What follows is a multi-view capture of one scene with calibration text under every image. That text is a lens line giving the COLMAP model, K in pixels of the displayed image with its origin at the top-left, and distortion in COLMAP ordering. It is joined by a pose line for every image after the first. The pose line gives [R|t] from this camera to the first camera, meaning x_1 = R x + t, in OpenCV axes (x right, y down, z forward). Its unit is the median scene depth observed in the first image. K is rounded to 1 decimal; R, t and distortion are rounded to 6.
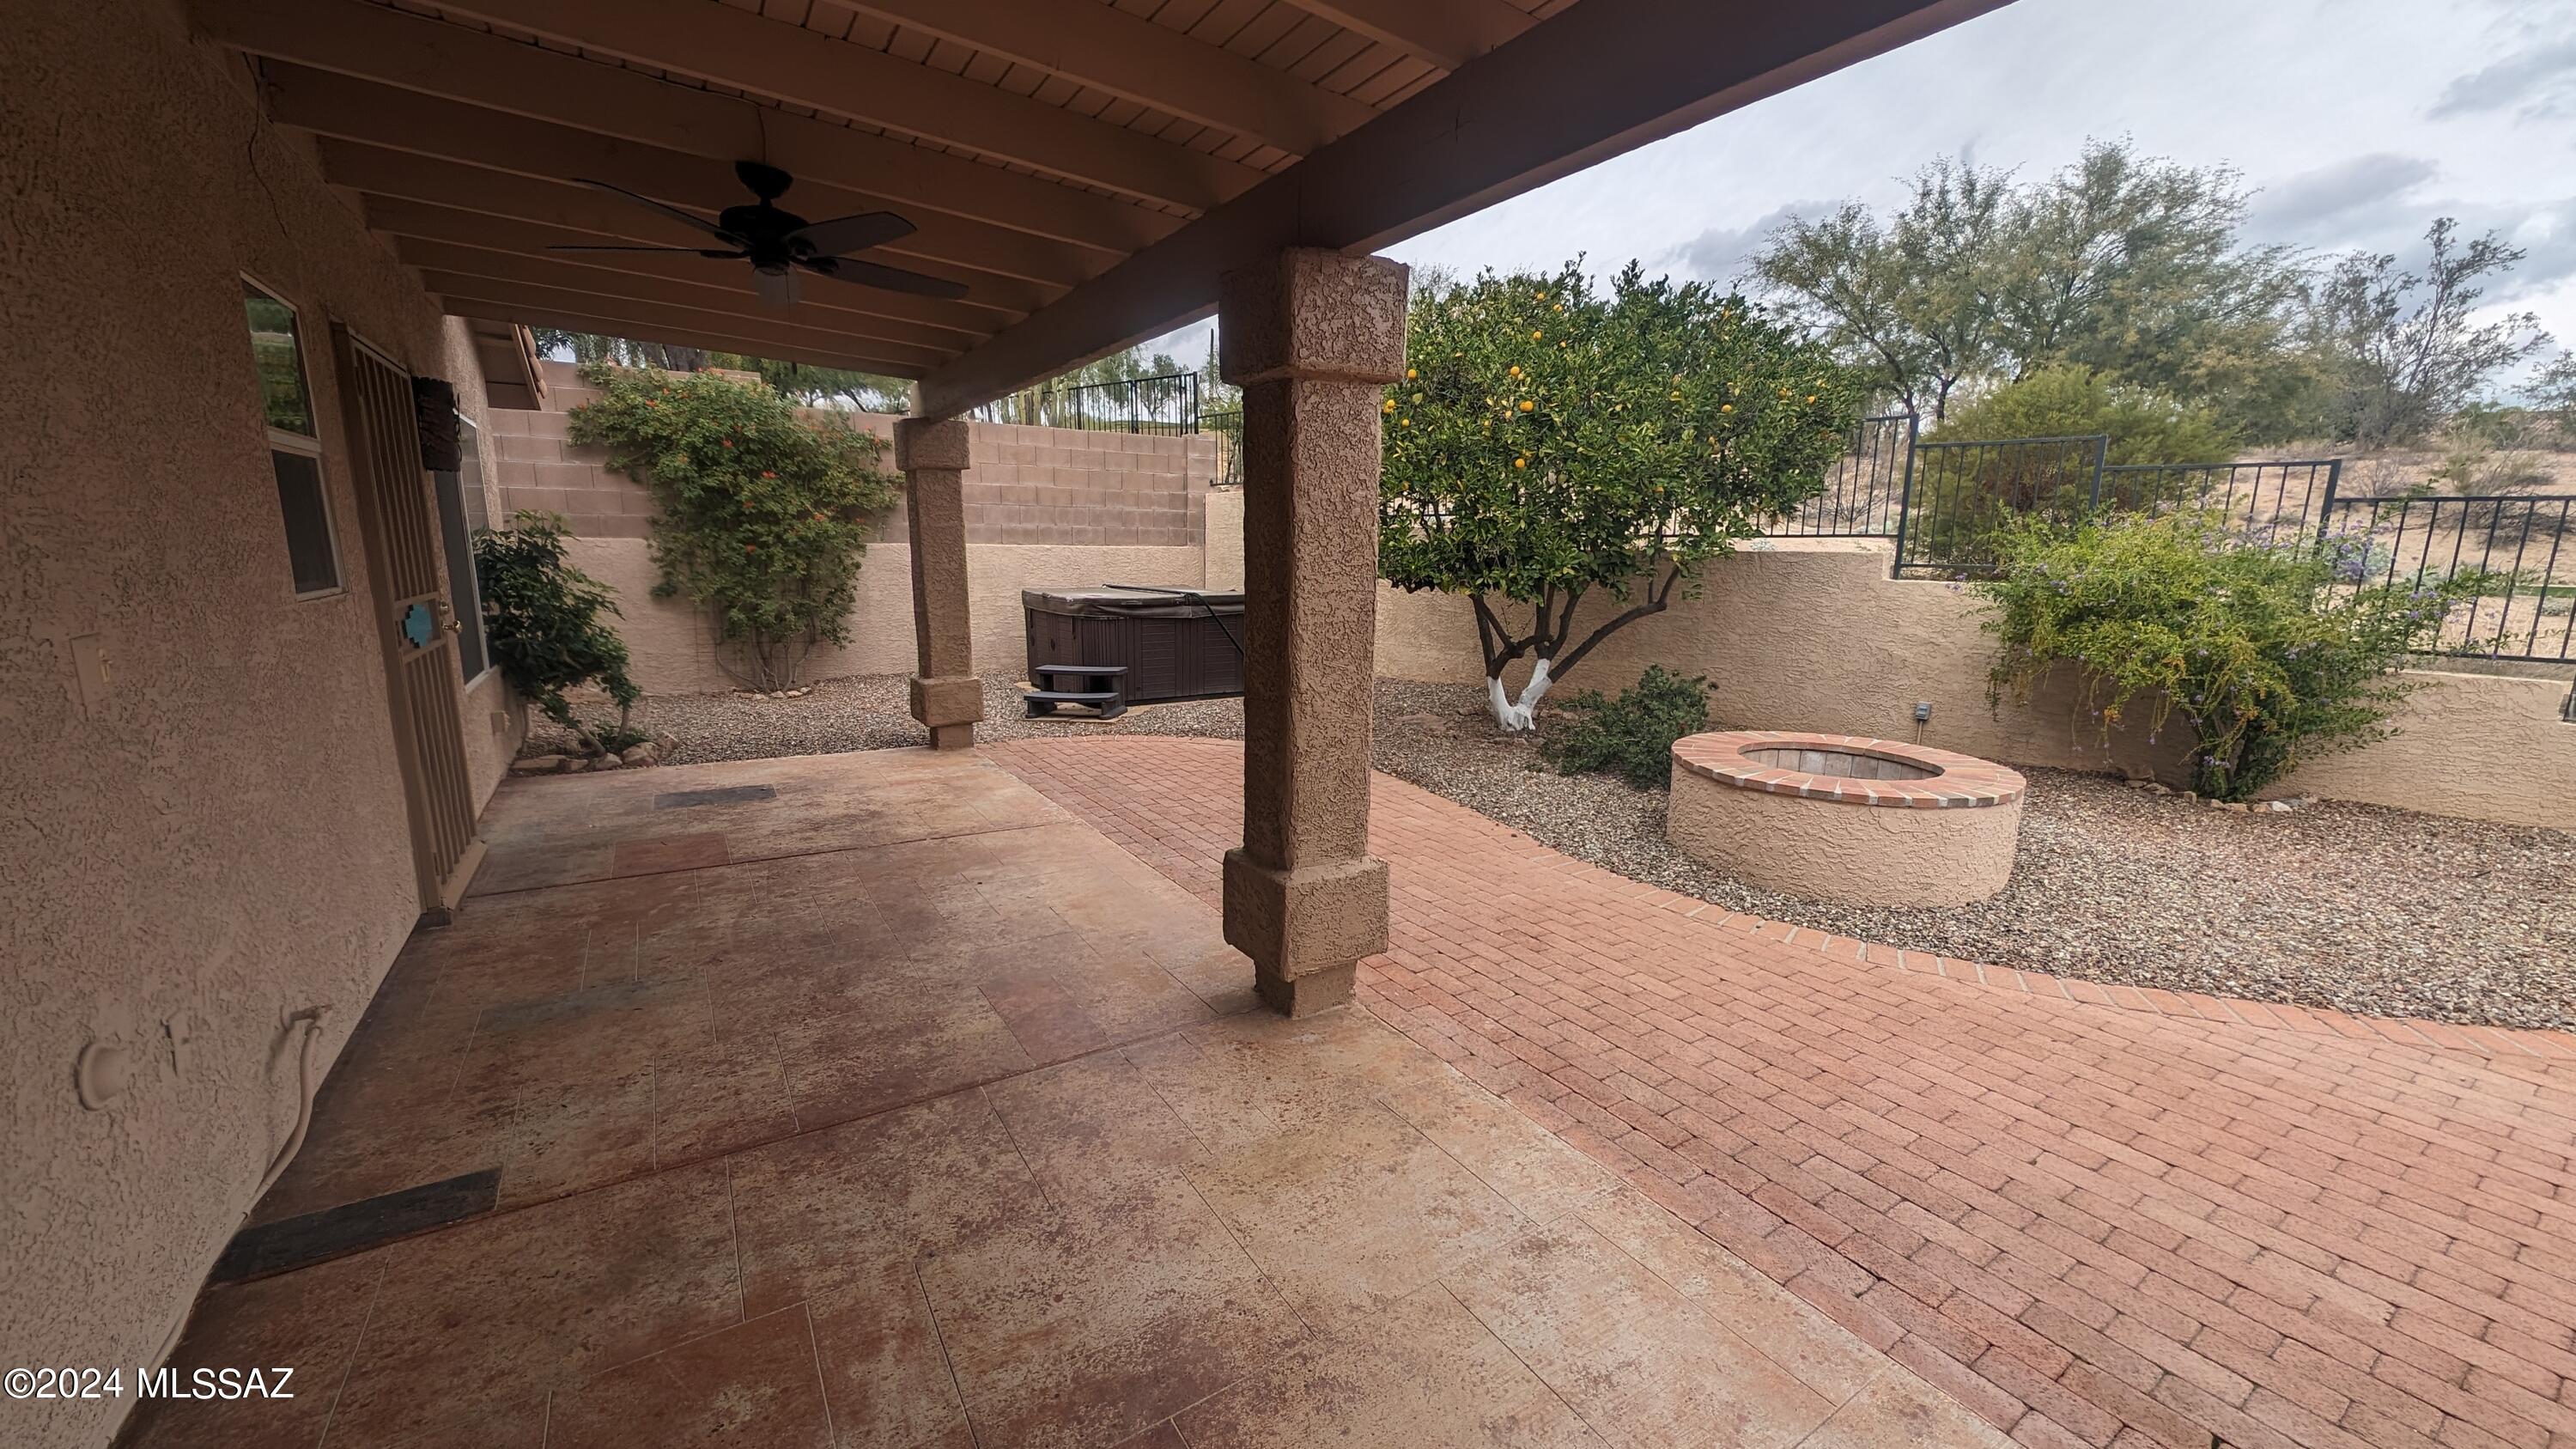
lens RADIAL K [[979.8, 0, 1269.4], [0, 979.8, 726.7], [0, 0, 1]] dist [0.010011, -0.001175]
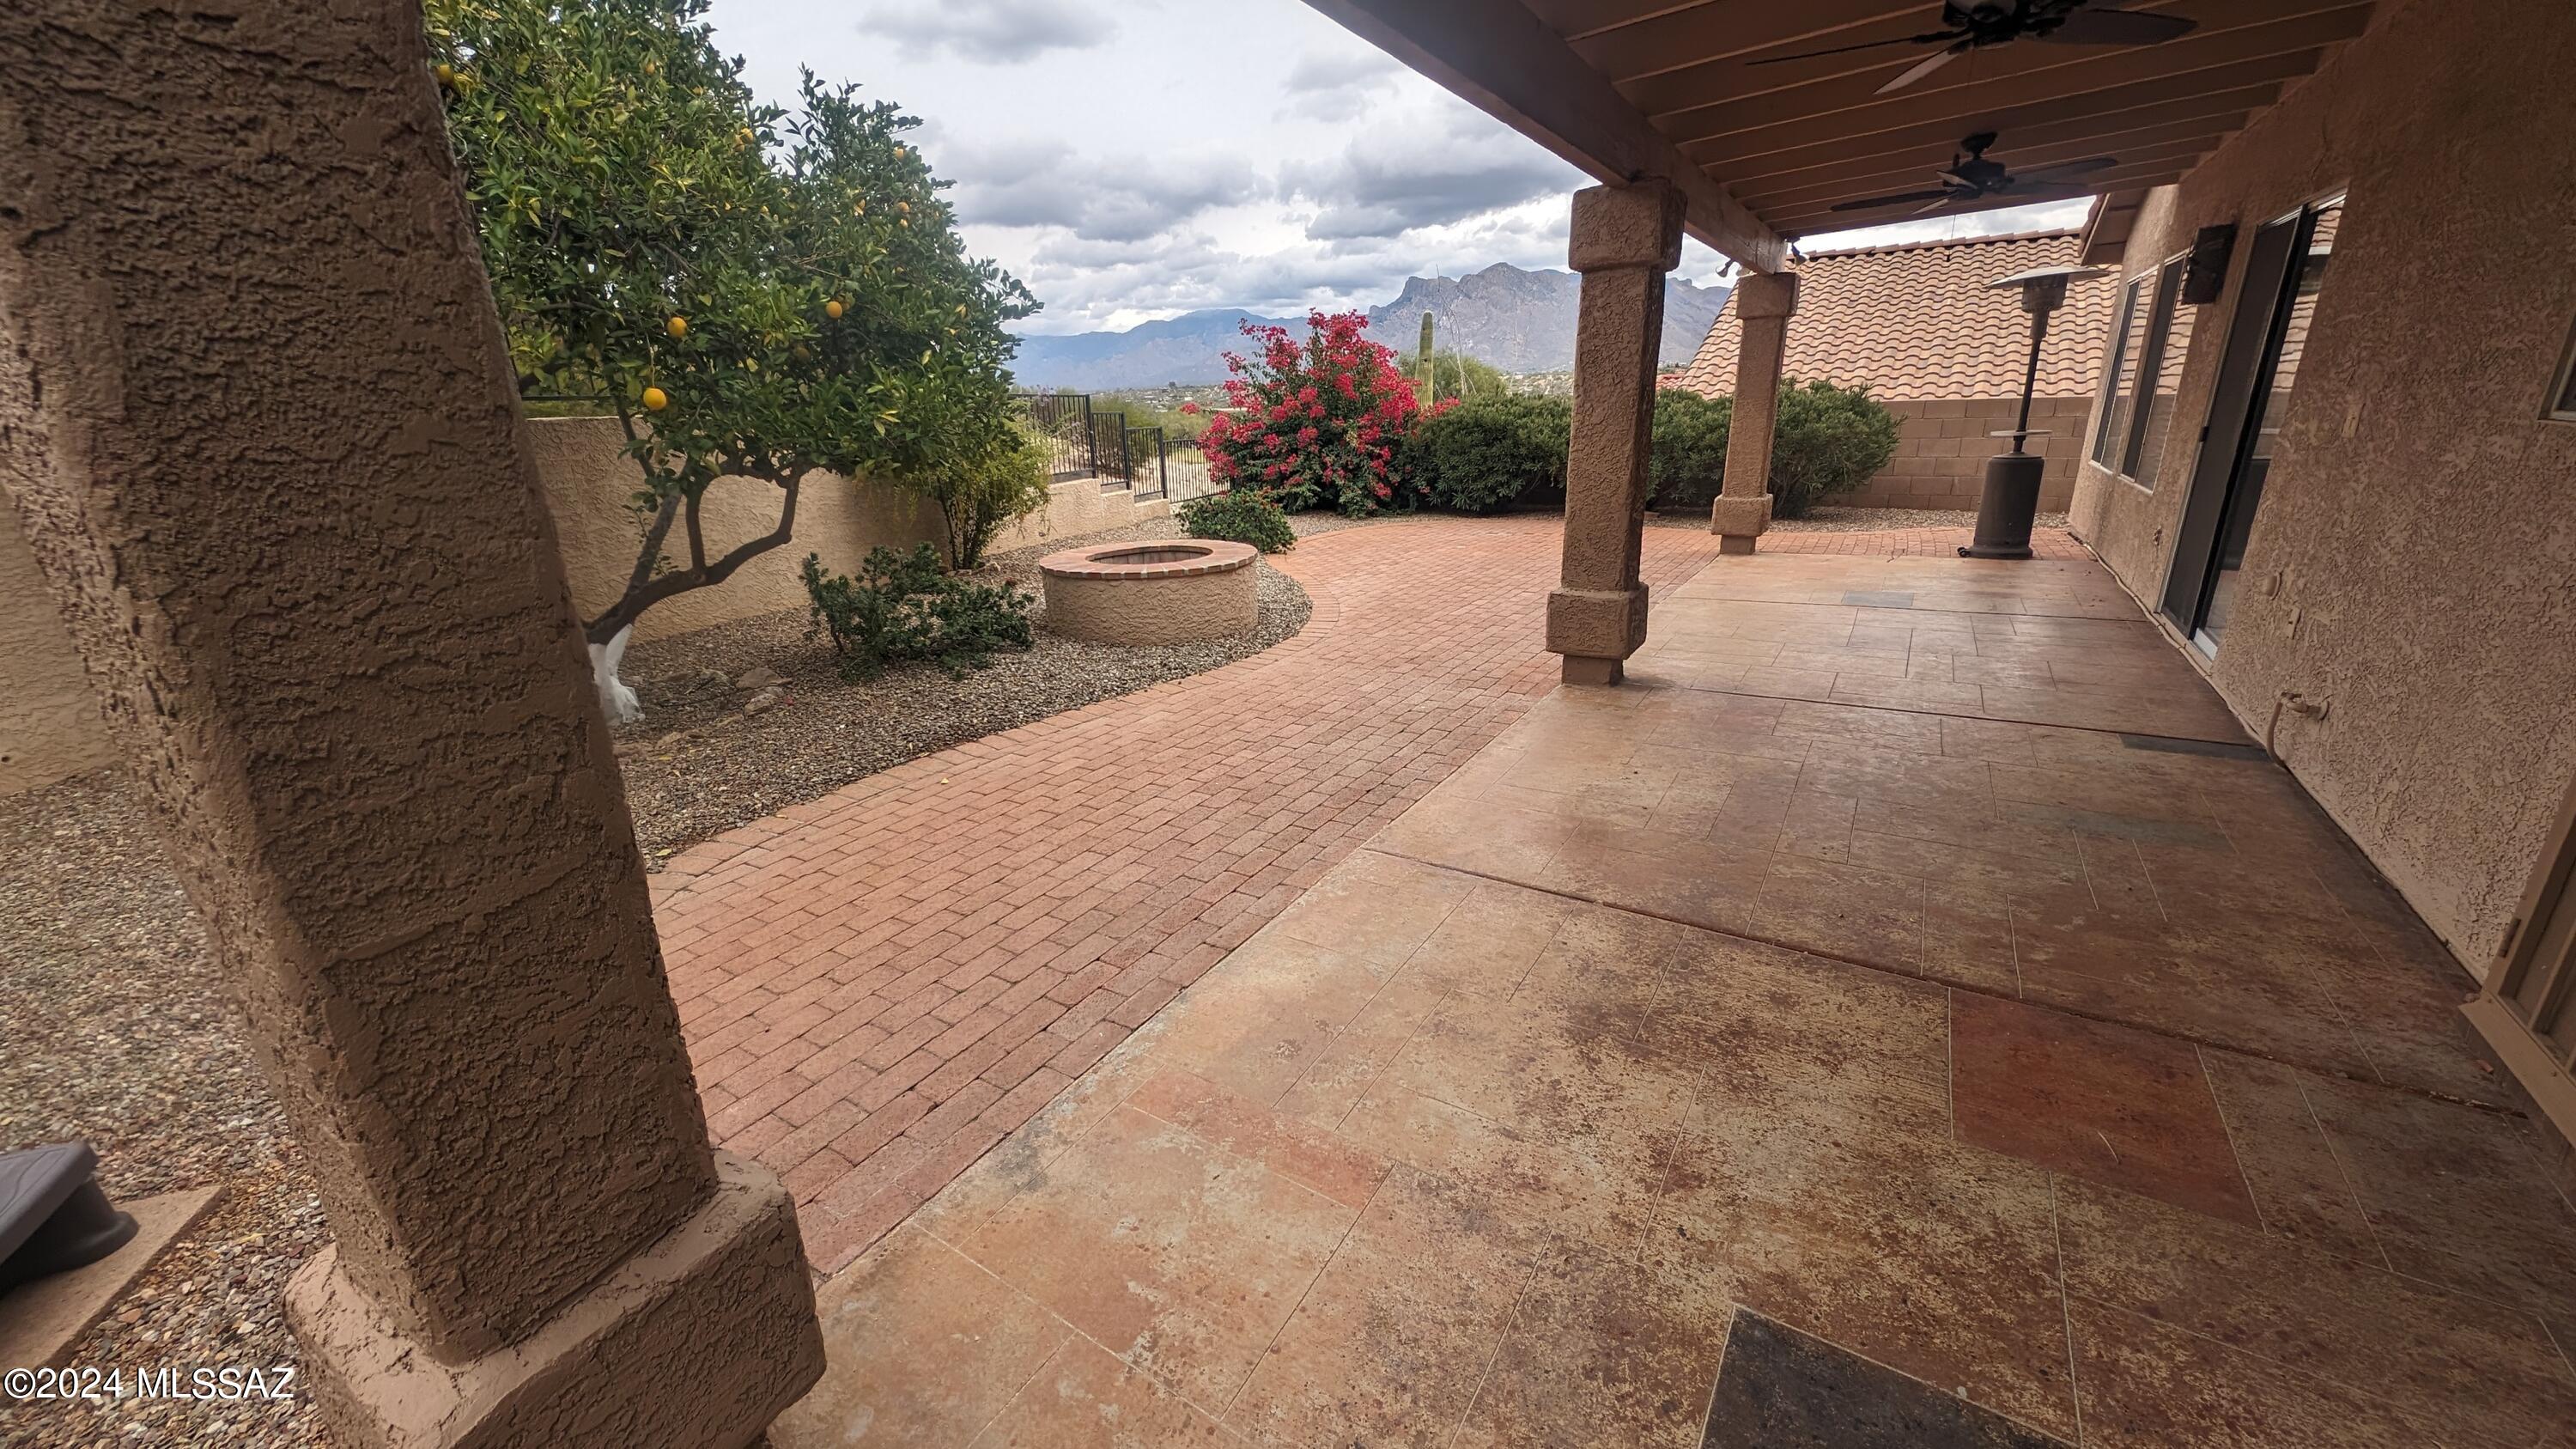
lens RADIAL K [[979.8, 0, 1285.2], [0, 979.8, 724.1], [0, 0, 1]] dist [0.010011, -0.001175]
pose [[-0.443810, -0.280254, 0.851170, -0.935472], [0.189083, 0.899167, 0.394647, -0.318813], [-0.875945, 0.336090, -0.346068, 1.692805]]
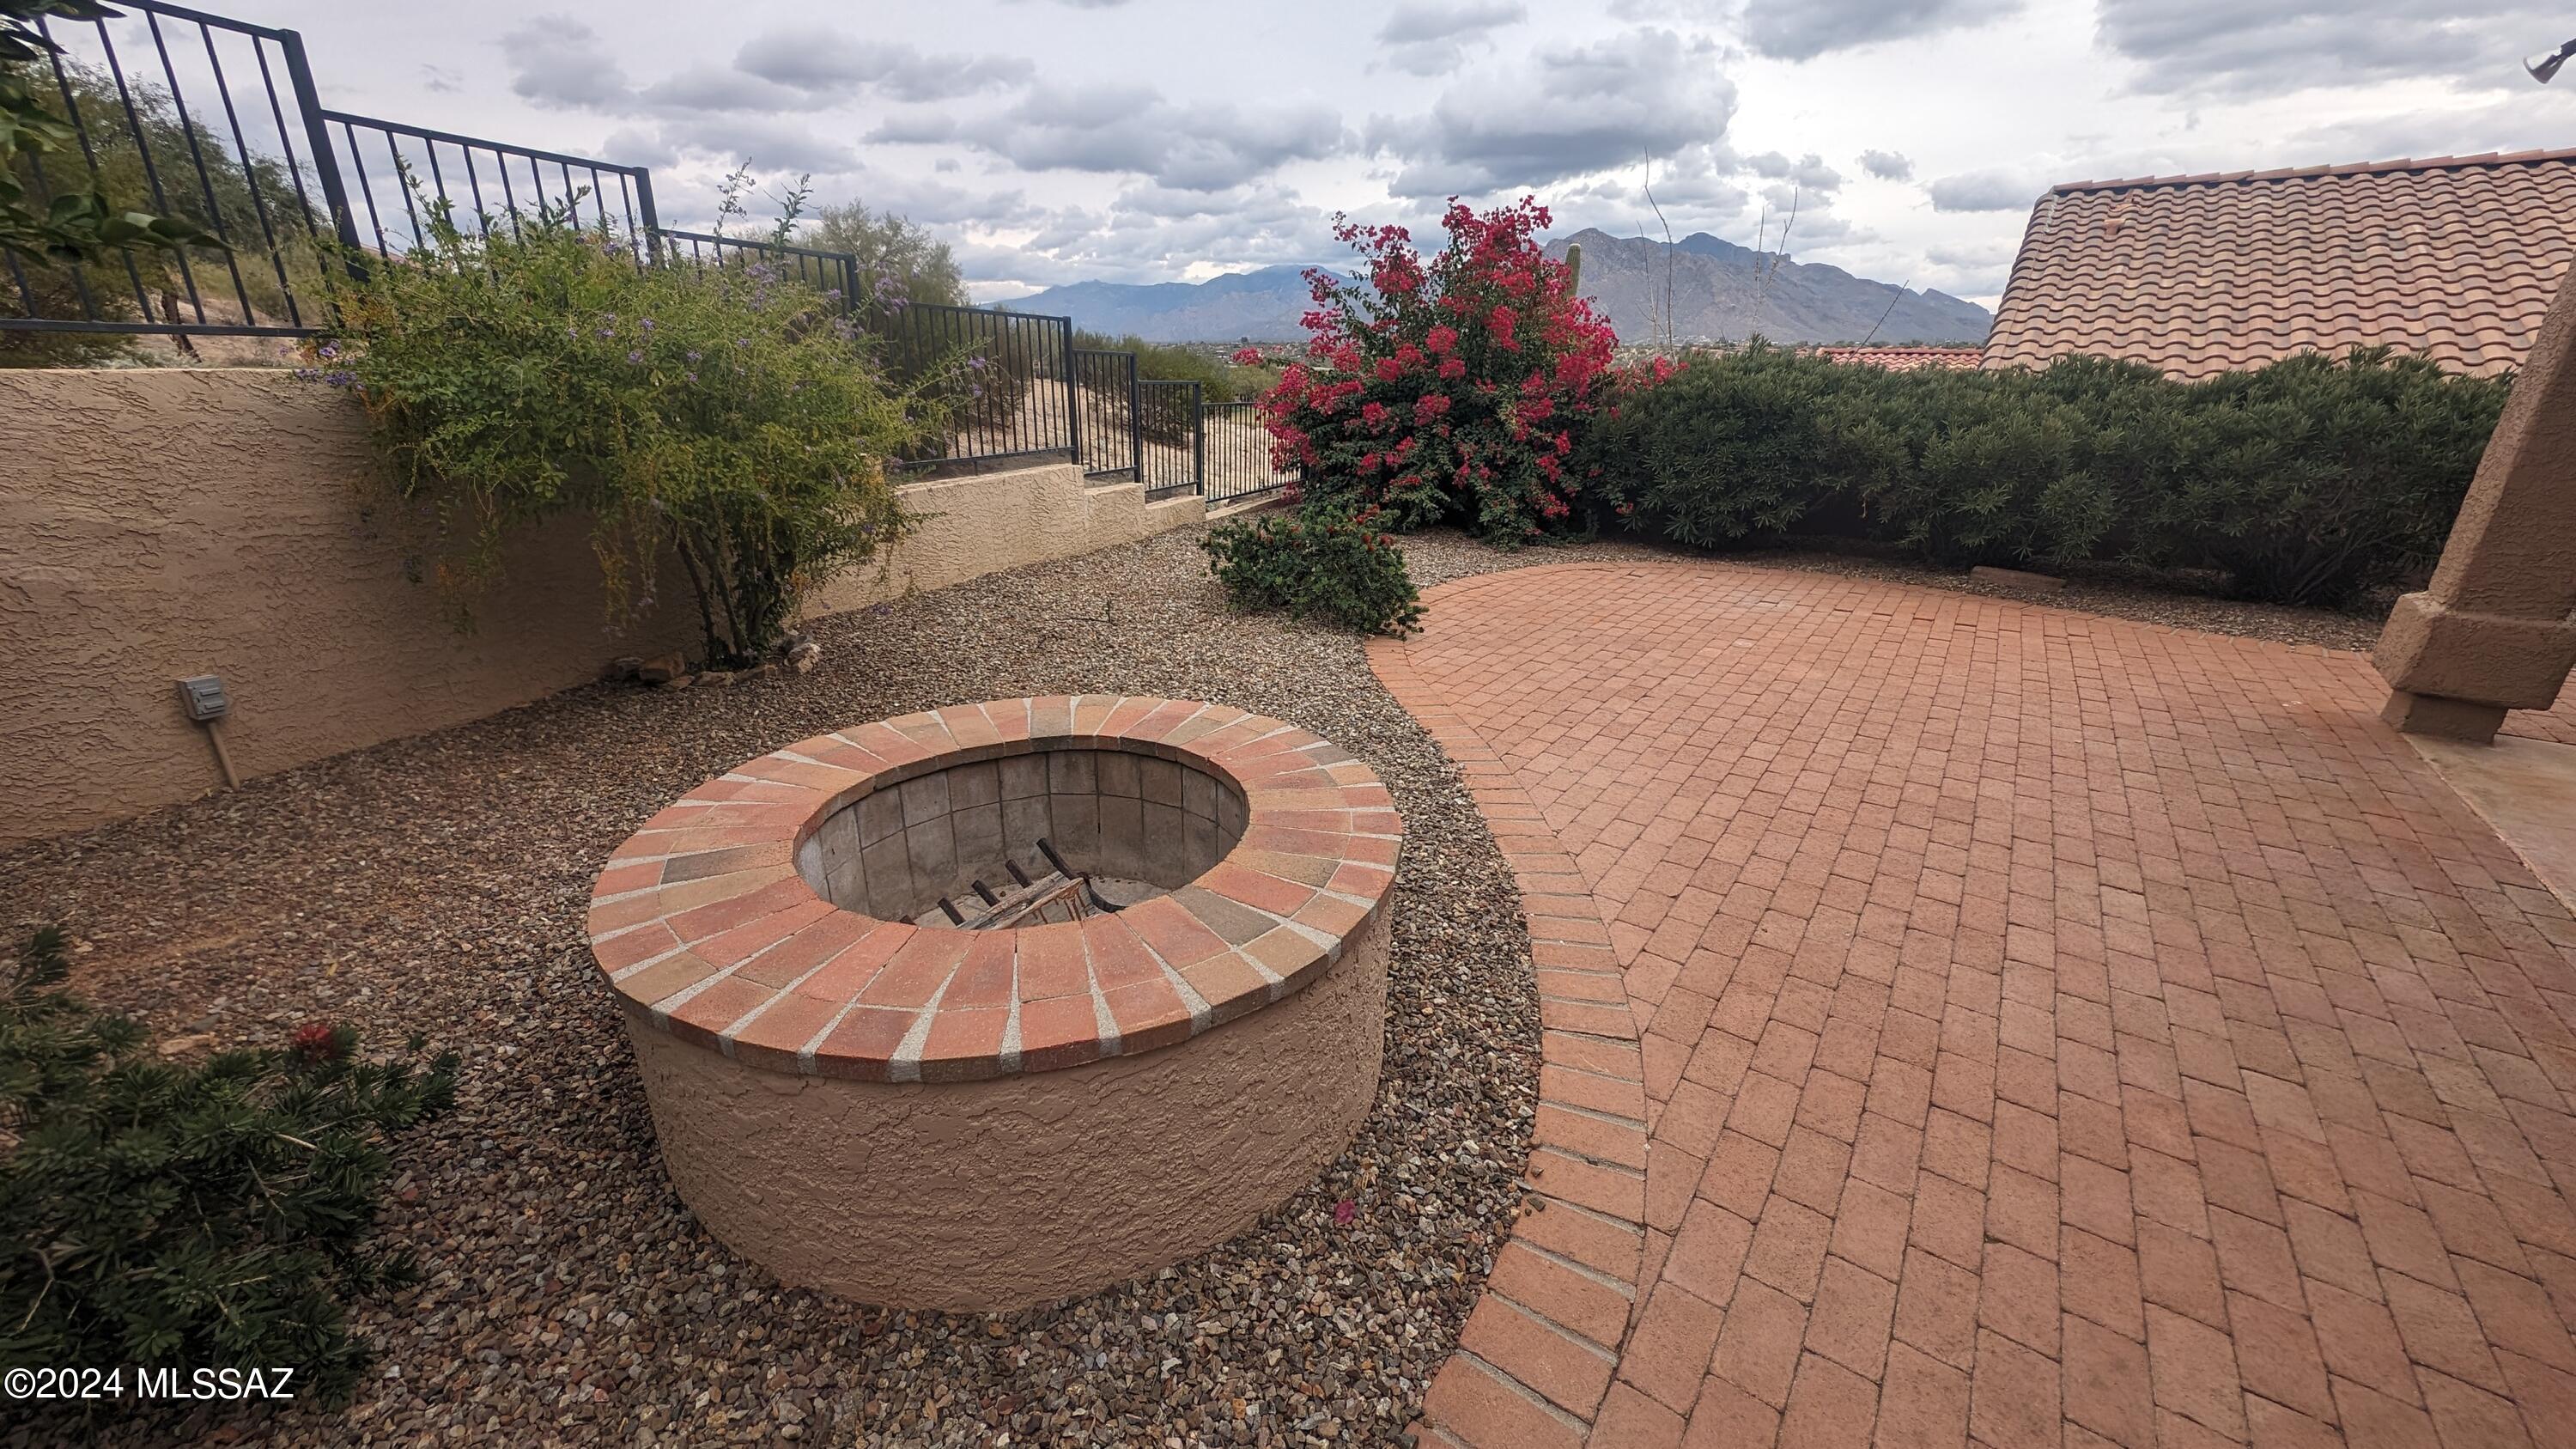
lens RADIAL K [[979.8, 0, 1289.5], [0, 979.8, 721.4], [0, 0, 1]] dist [0.010011, -0.001175]
pose [[-0.383905, -0.336033, 0.860058, 0.239045], [0.150435, 0.896225, 0.417314, -0.187442], [-0.911036, 0.289591, -0.293514, 1.222836]]
